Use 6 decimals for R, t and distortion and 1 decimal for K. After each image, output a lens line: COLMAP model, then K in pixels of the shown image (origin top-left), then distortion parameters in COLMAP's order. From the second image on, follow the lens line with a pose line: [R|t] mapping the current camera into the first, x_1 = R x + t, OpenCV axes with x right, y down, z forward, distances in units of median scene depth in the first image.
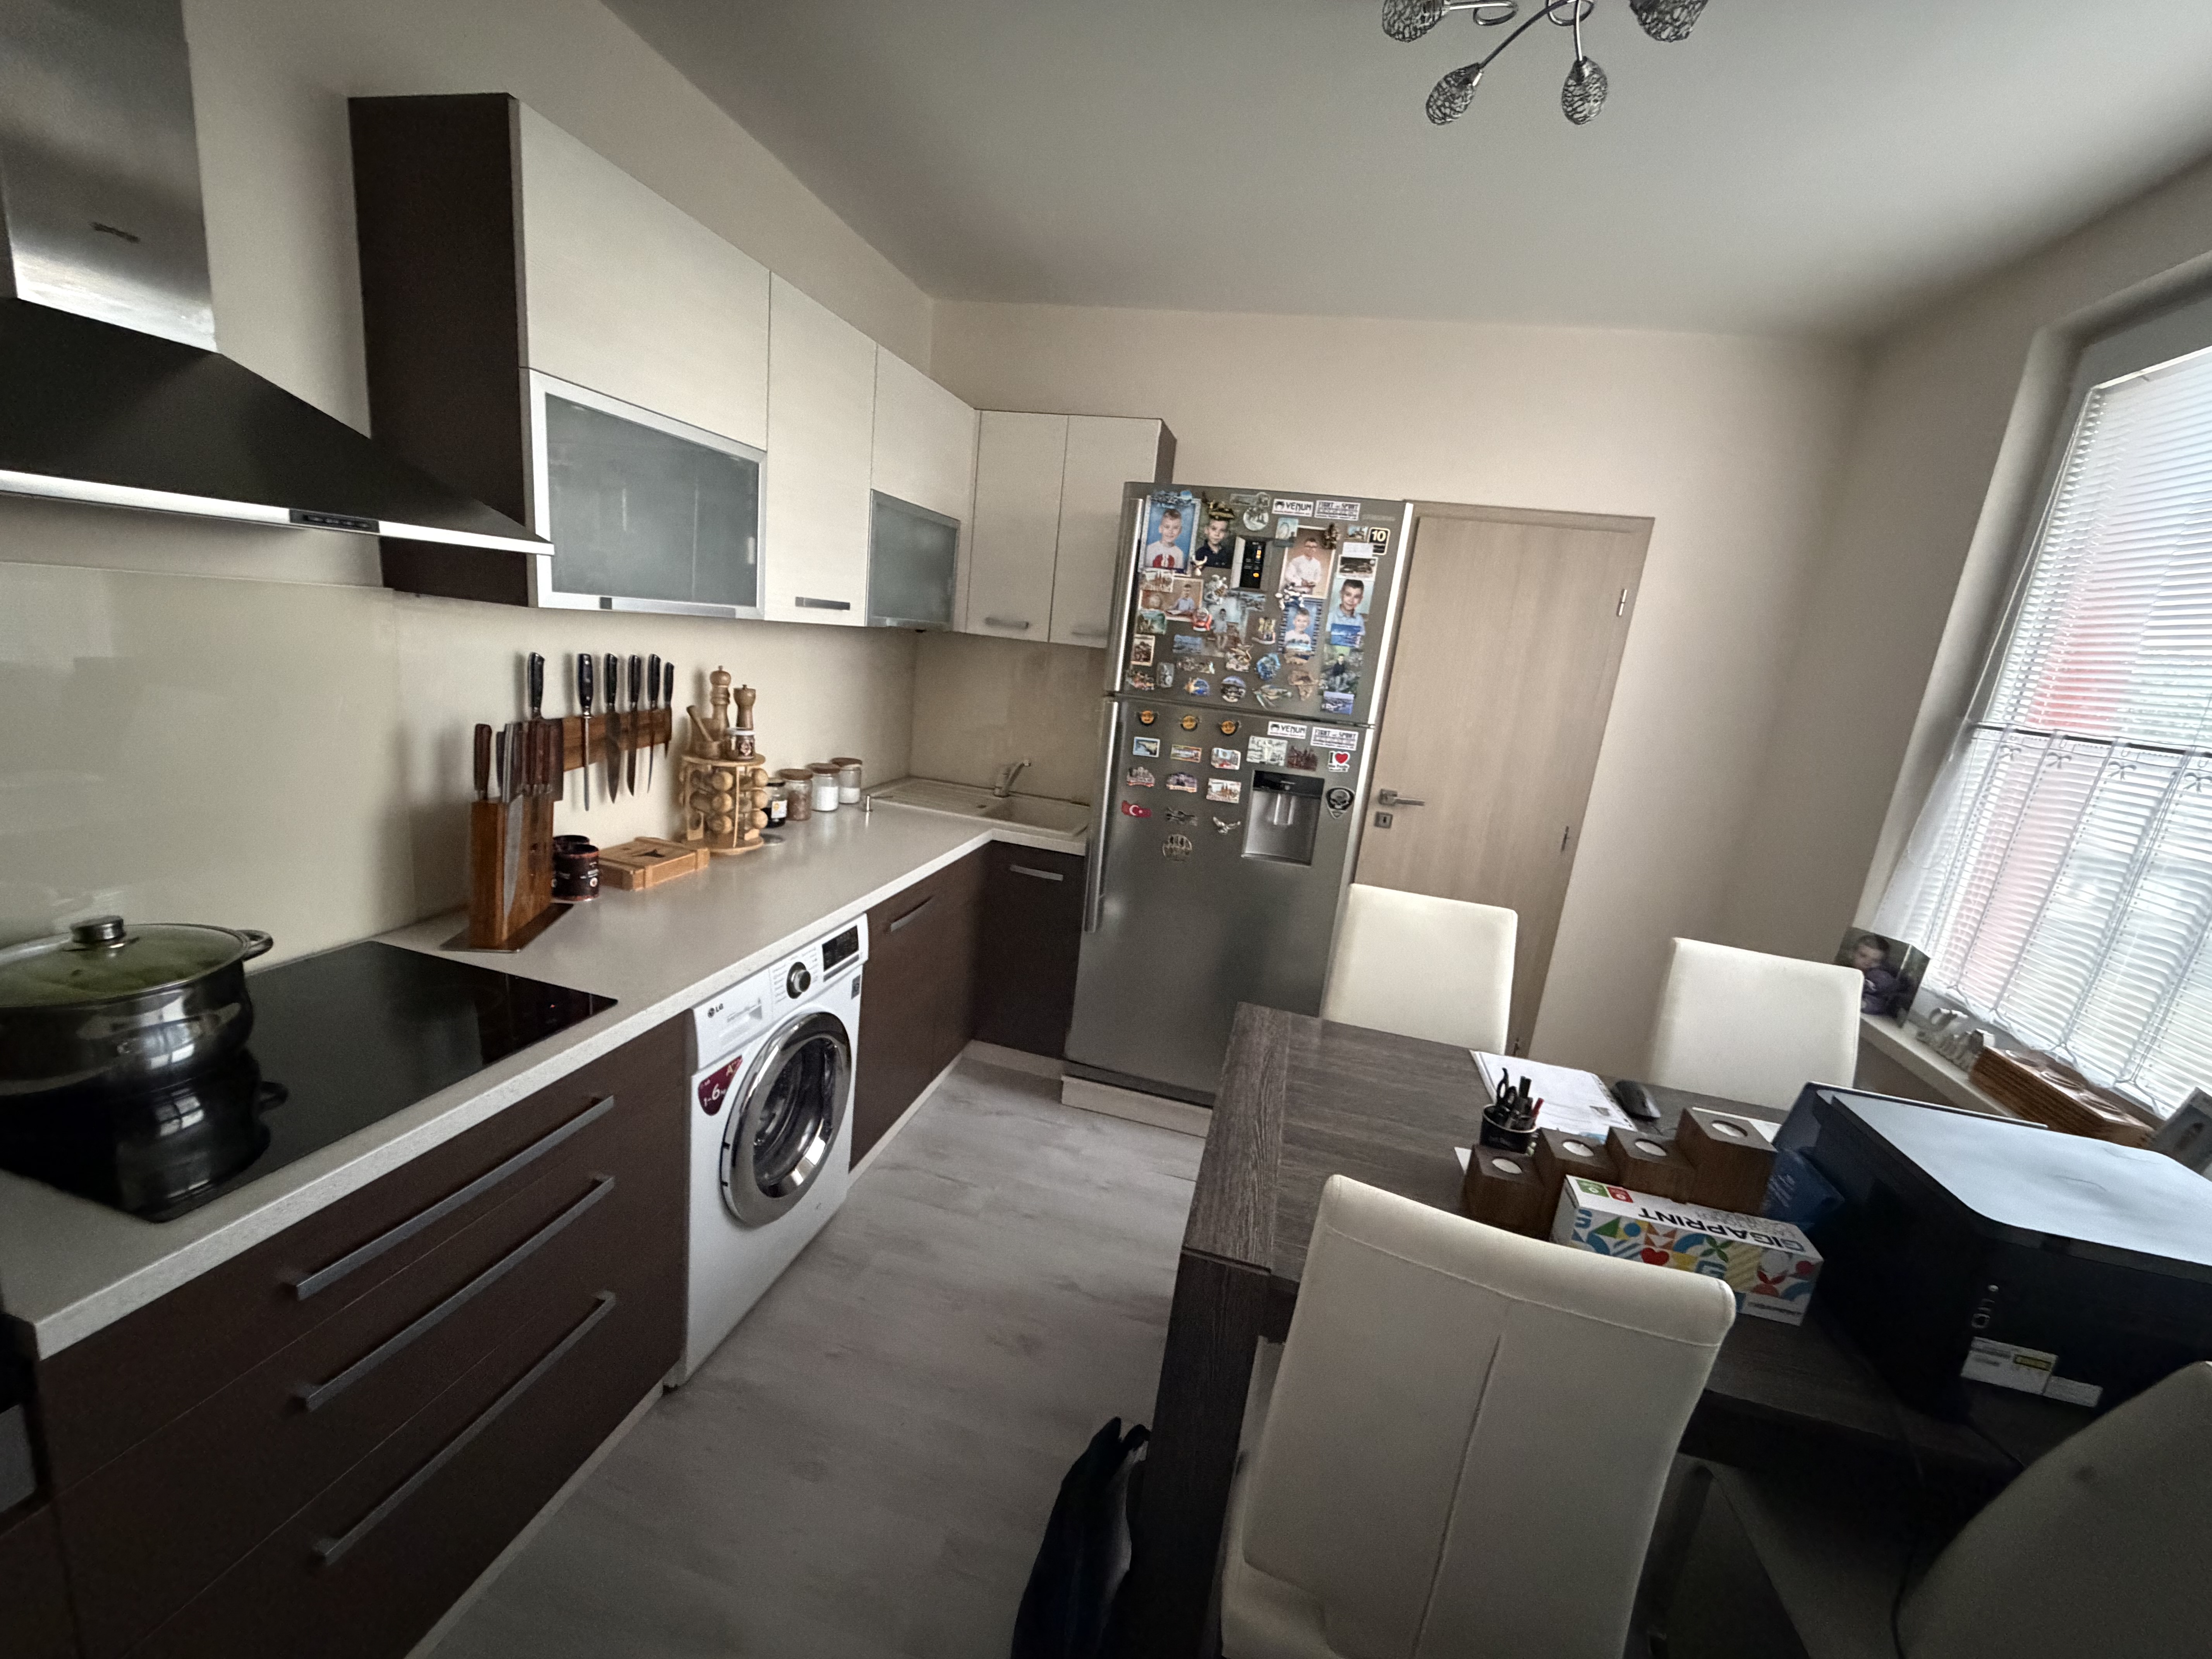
lens RADIAL K [[887.8, 0, 1098.3], [0, 887.8, 828.9], [0, 0, 1]] dist [-0.001722, 0.001044]
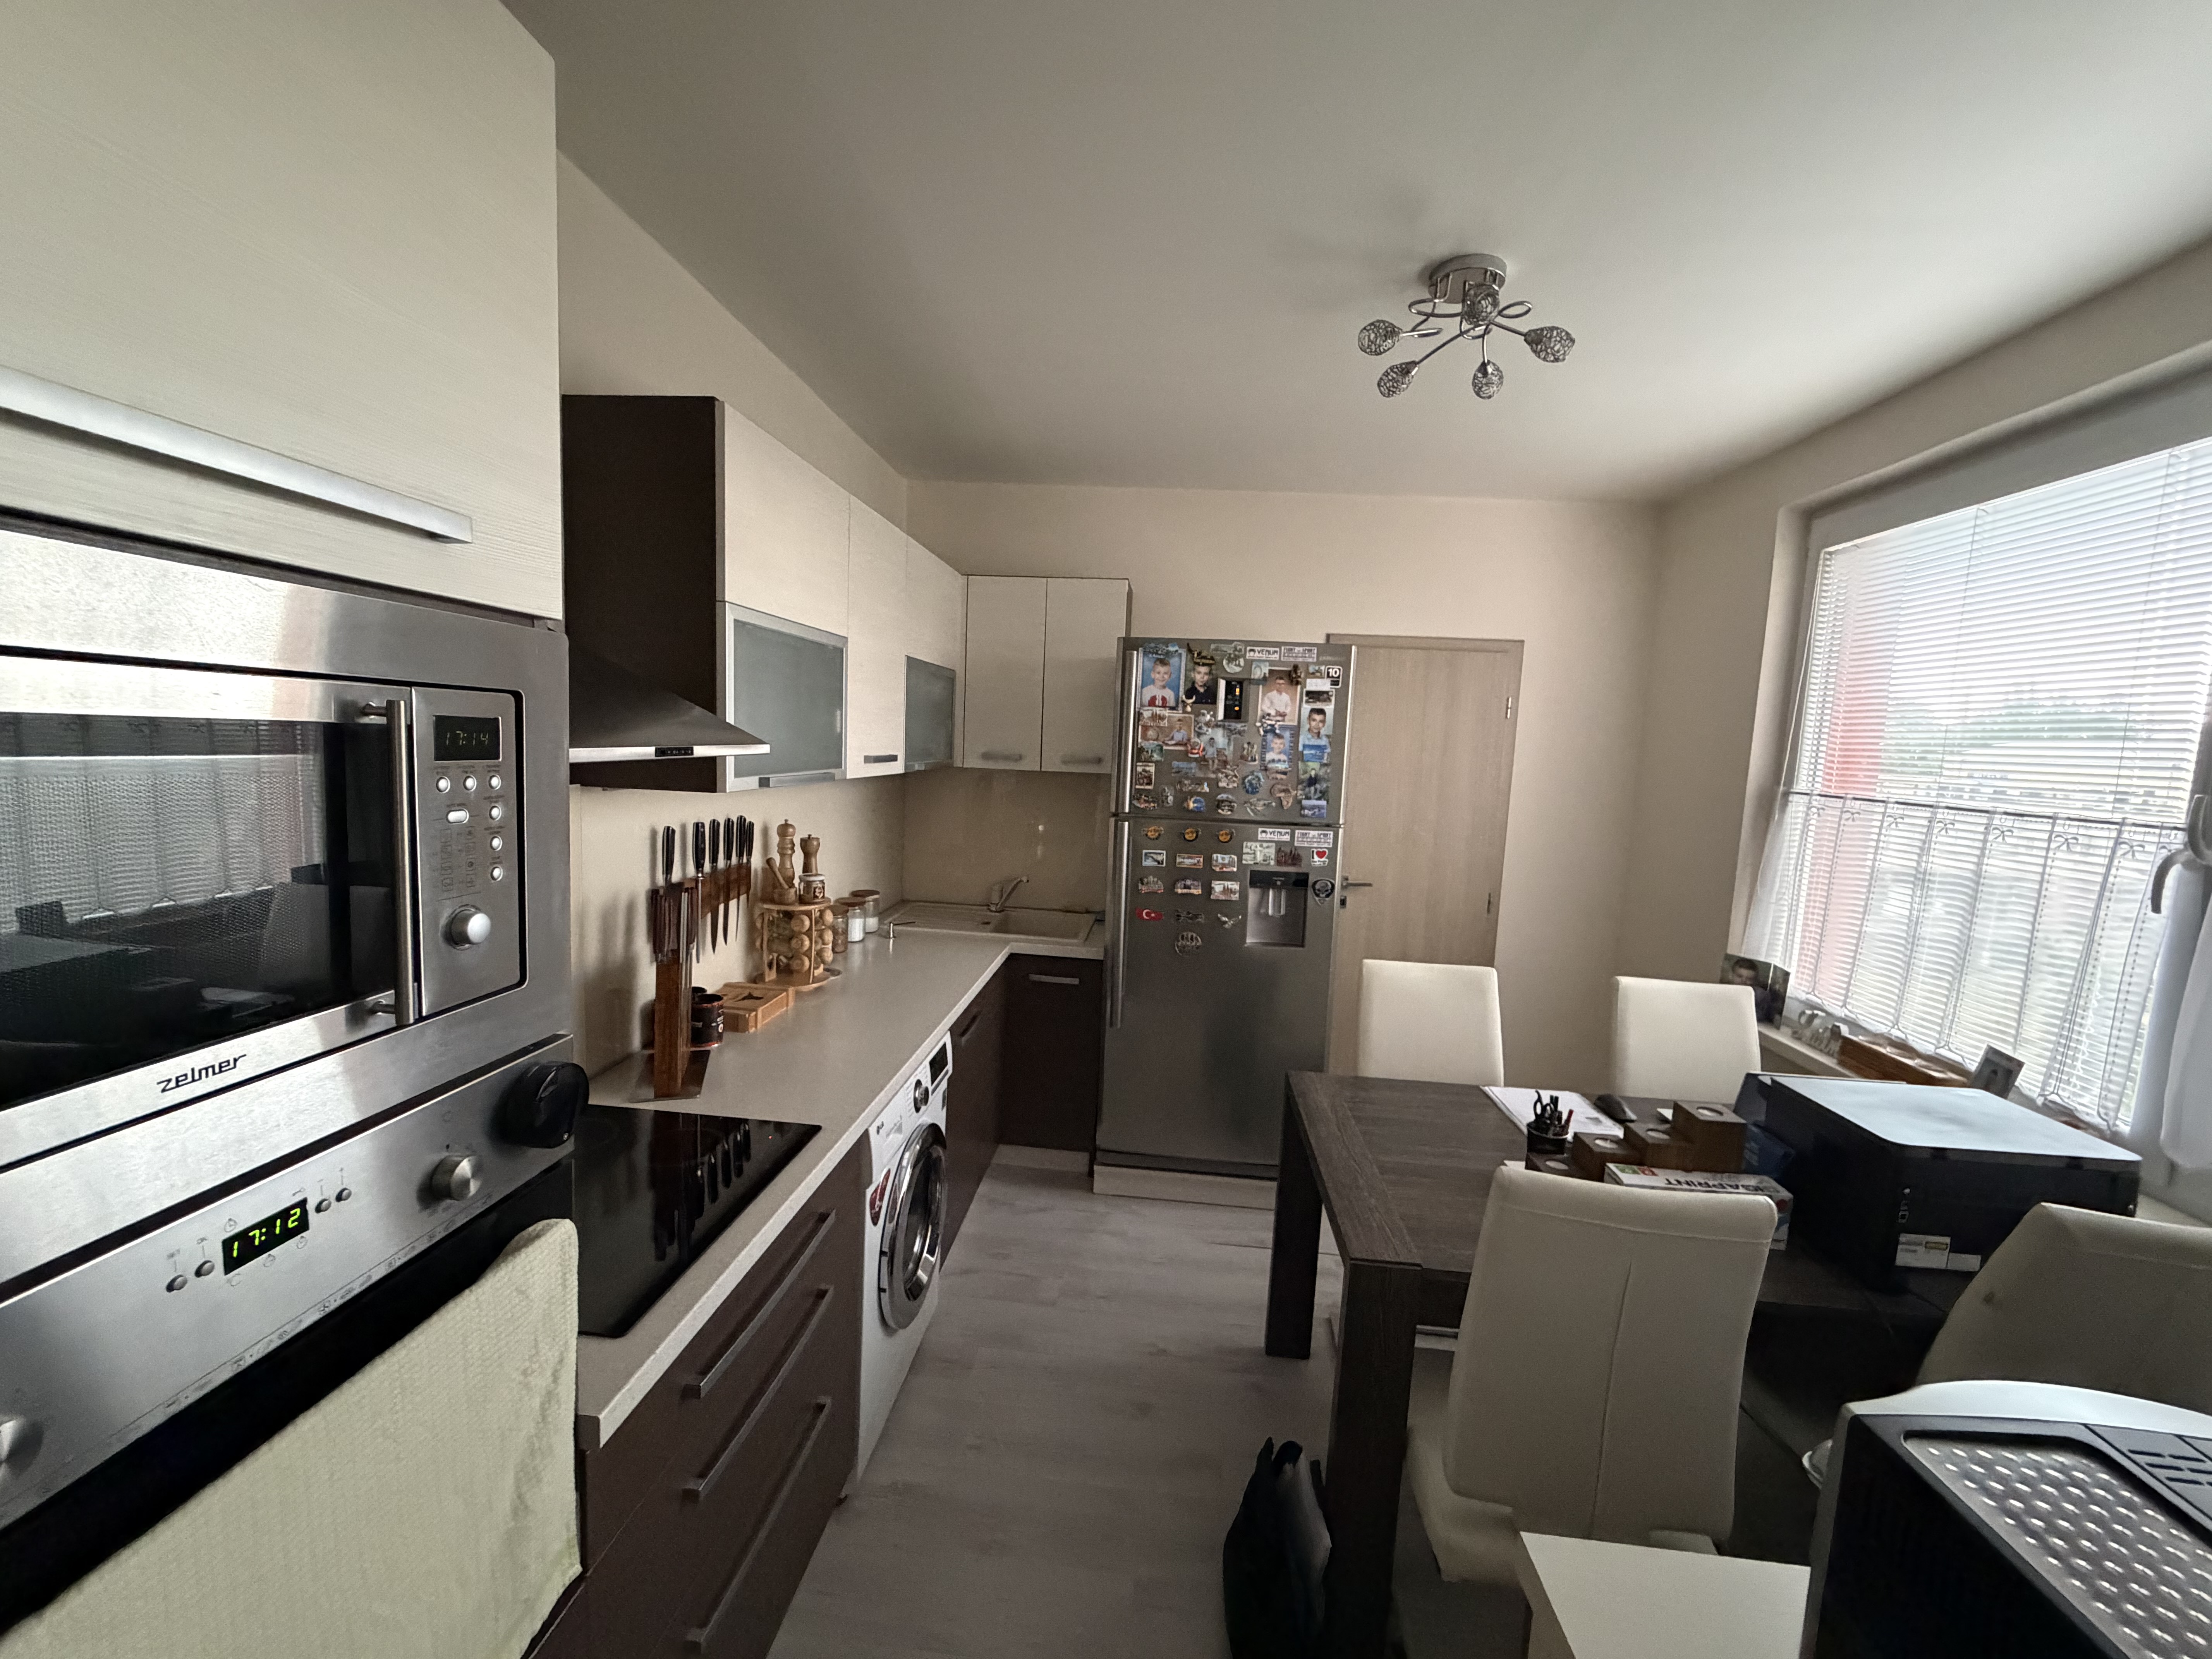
lens RADIAL K [[887.8, 0, 1099.4], [0, 887.8, 827.8], [0, 0, 1]] dist [-0.001722, 0.001044]
pose [[0.985920, -0.079037, 0.147359, -0.227321], [0.094710, 0.990208, -0.102558, -0.025380], [-0.137810, 0.115071, 0.983752, -0.156083]]
